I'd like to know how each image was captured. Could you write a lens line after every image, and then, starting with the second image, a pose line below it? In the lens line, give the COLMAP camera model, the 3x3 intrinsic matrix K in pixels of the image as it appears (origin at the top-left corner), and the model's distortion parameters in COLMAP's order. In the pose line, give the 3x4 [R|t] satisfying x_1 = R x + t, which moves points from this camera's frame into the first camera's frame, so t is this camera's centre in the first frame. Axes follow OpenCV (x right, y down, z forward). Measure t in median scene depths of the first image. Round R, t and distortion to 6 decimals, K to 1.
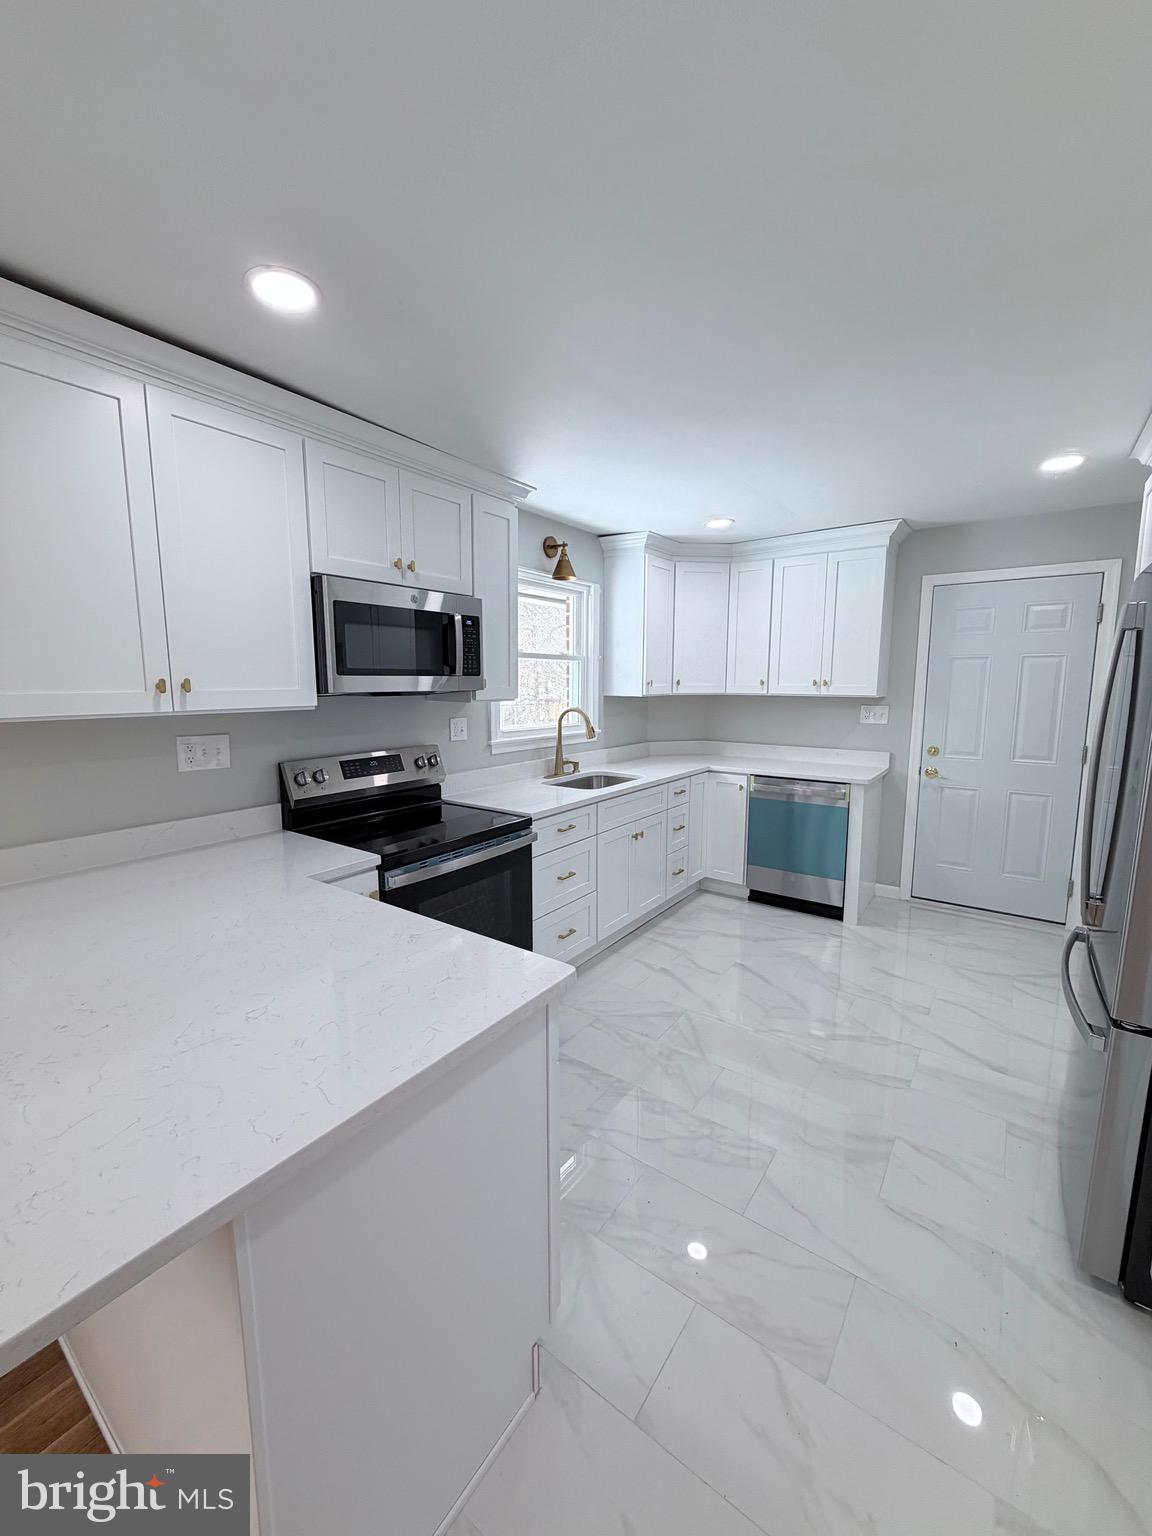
lens RADIAL K [[610.0, 0, 575.7], [0, 610.0, 761.7], [0, 0, 1]] dist [-0.001542, 0.000146]
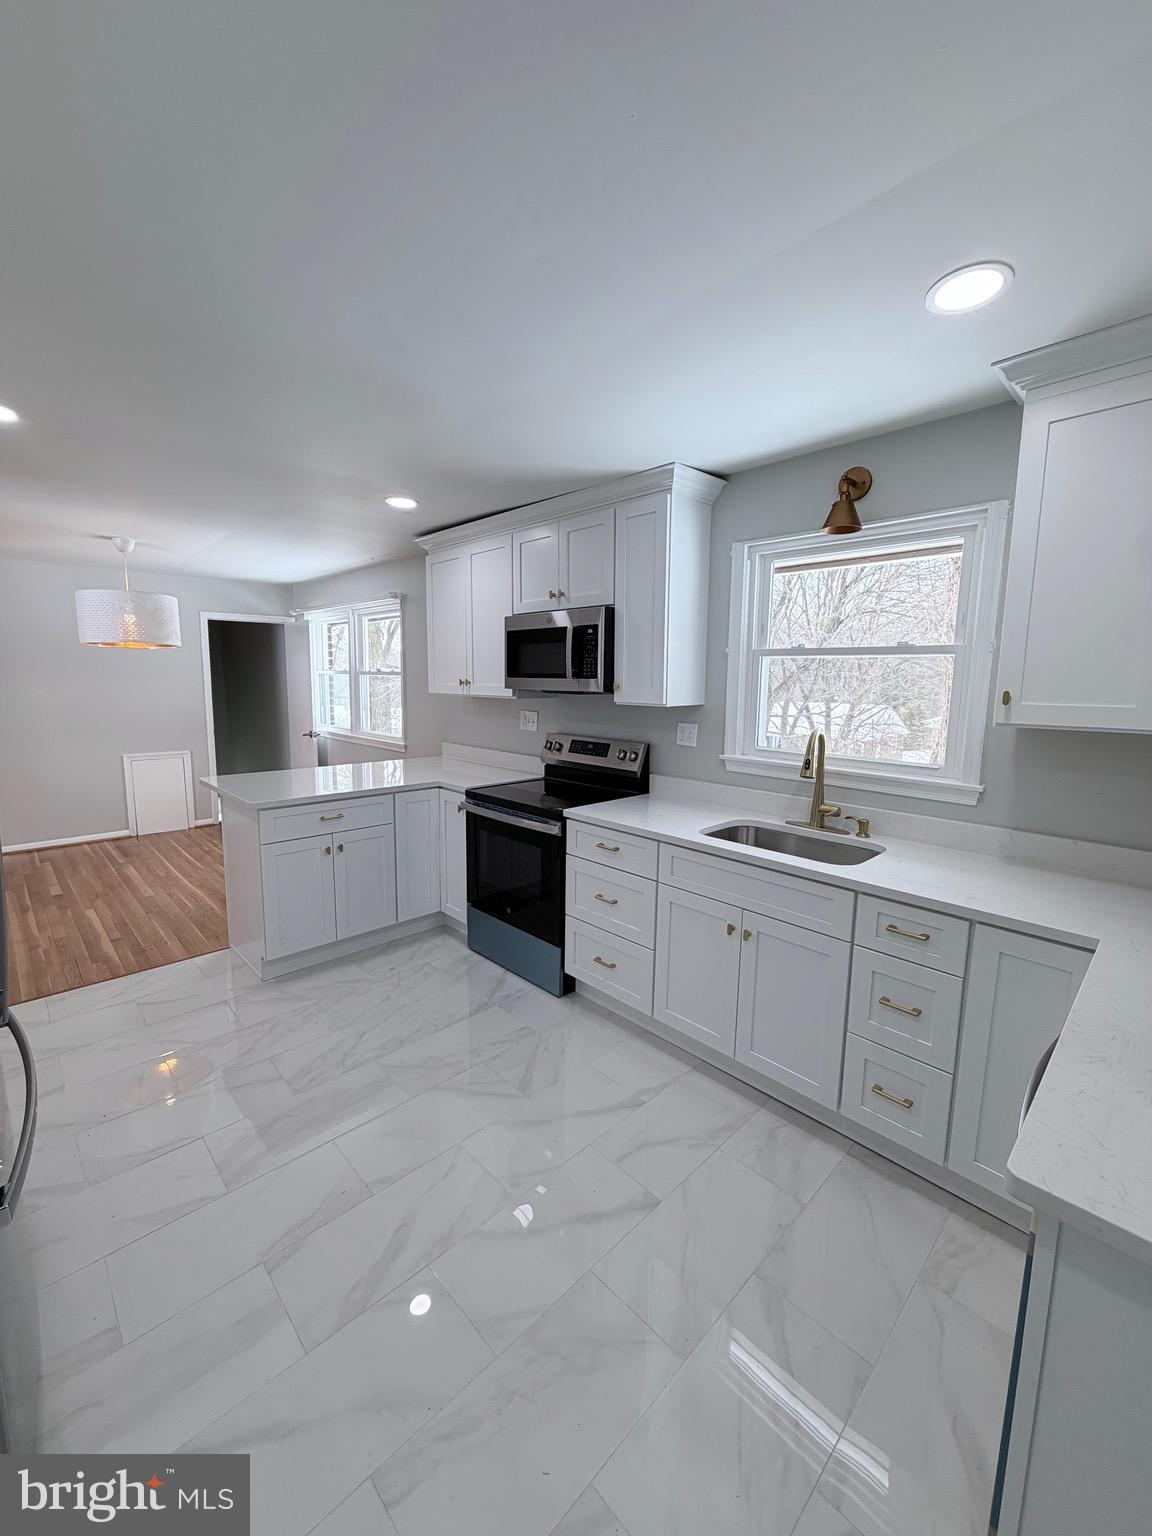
lens RADIAL K [[610.0, 0, 575.7], [0, 610.0, 761.7], [0, 0, 1]] dist [-0.001542, 0.000146]
pose [[-0.168618, 0.133064, -0.976659, 0.684408], [-0.143764, 0.976930, 0.157921, -0.120079], [0.975141, 0.167036, -0.145598, 0.847391]]
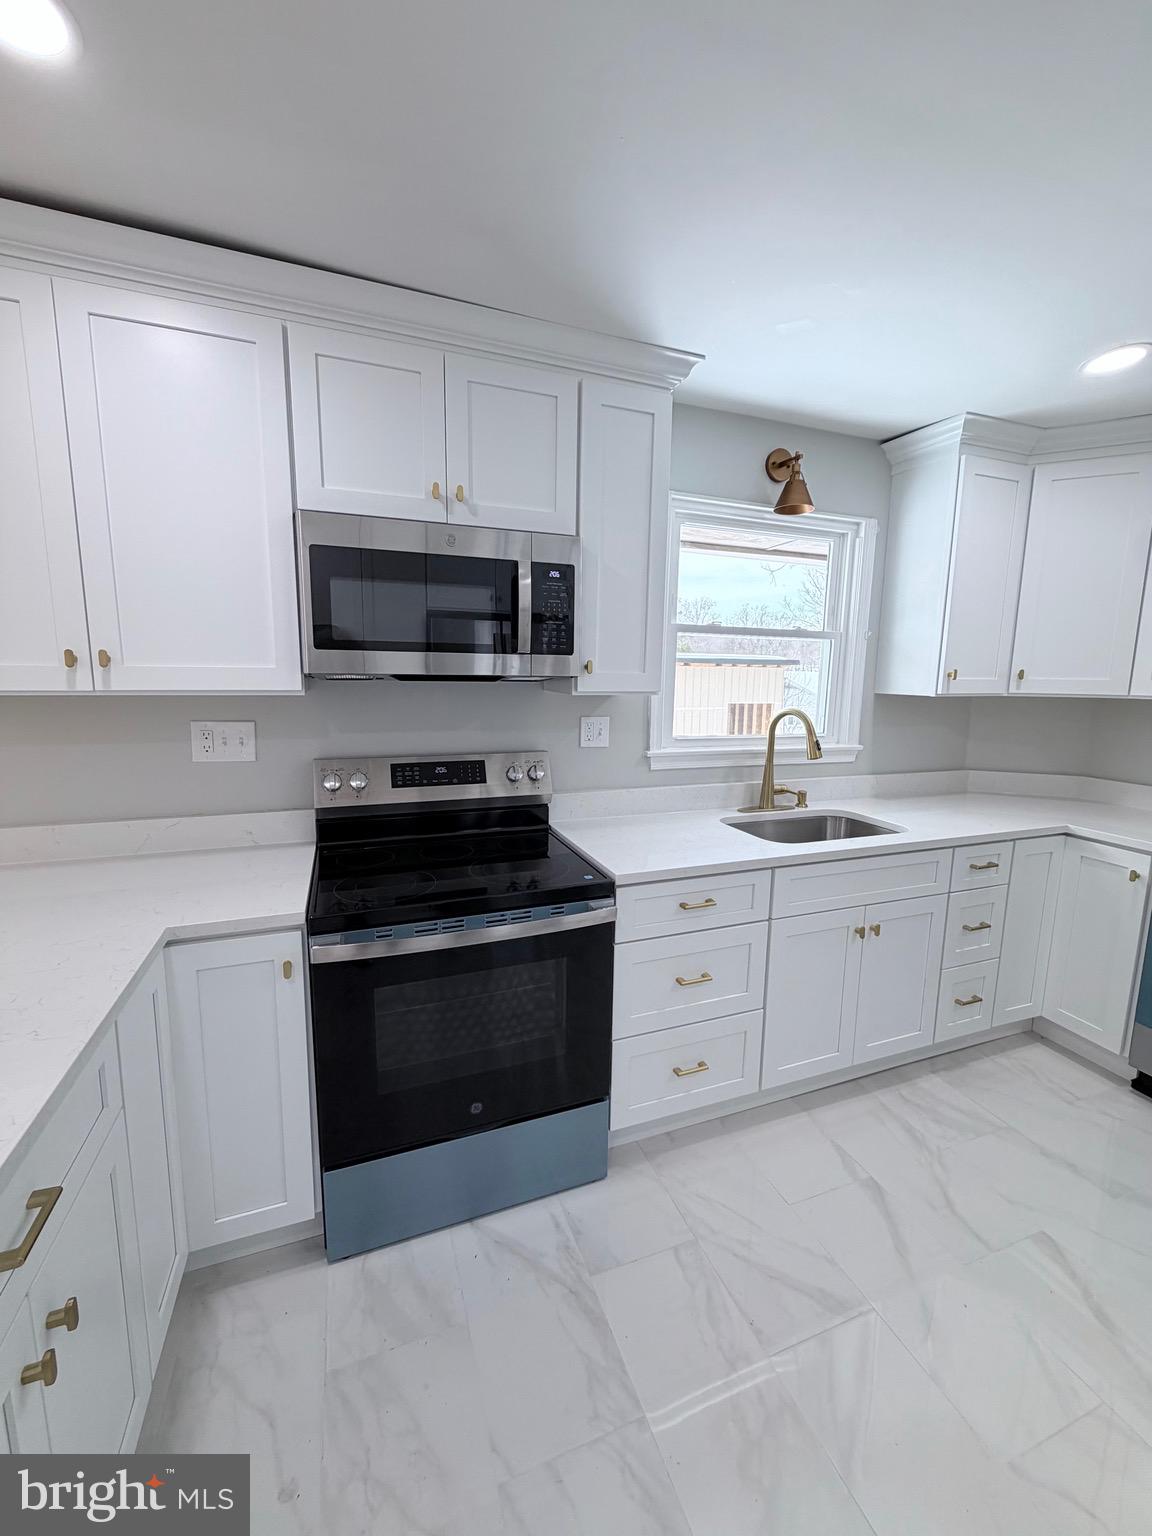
lens RADIAL K [[610.0, 0, 575.7], [0, 610.0, 761.7], [0, 0, 1]] dist [-0.001542, 0.000146]
pose [[0.834428, 0.090665, -0.543609, 0.162529], [-0.086508, 0.995695, 0.033276, -0.034713], [0.544286, 0.019260, 0.838679, 0.329576]]
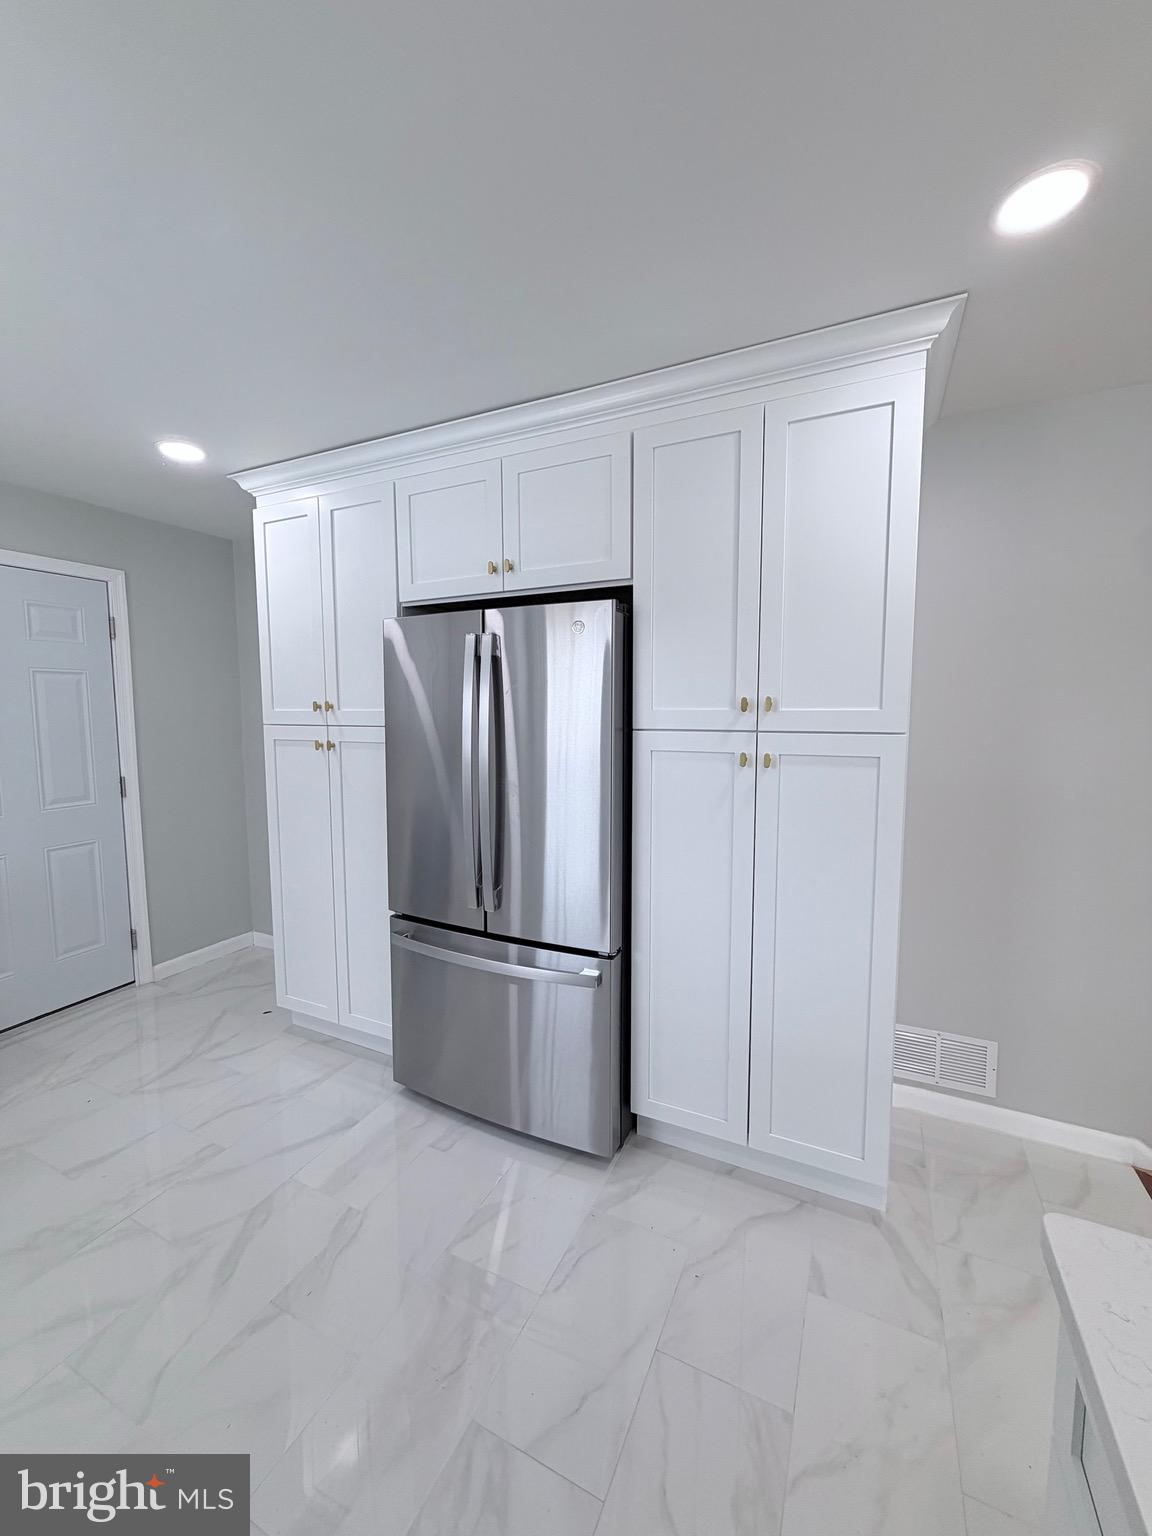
lens RADIAL K [[610.0, 0, 575.7], [0, 610.0, 761.7], [0, 0, 1]] dist [-0.001542, 0.000146]
pose [[-0.179965, -0.088951, 0.979643, -0.139580], [0.134764, 0.984283, 0.114130, -0.057732], [-0.974398, 0.152560, -0.165149, 0.482634]]
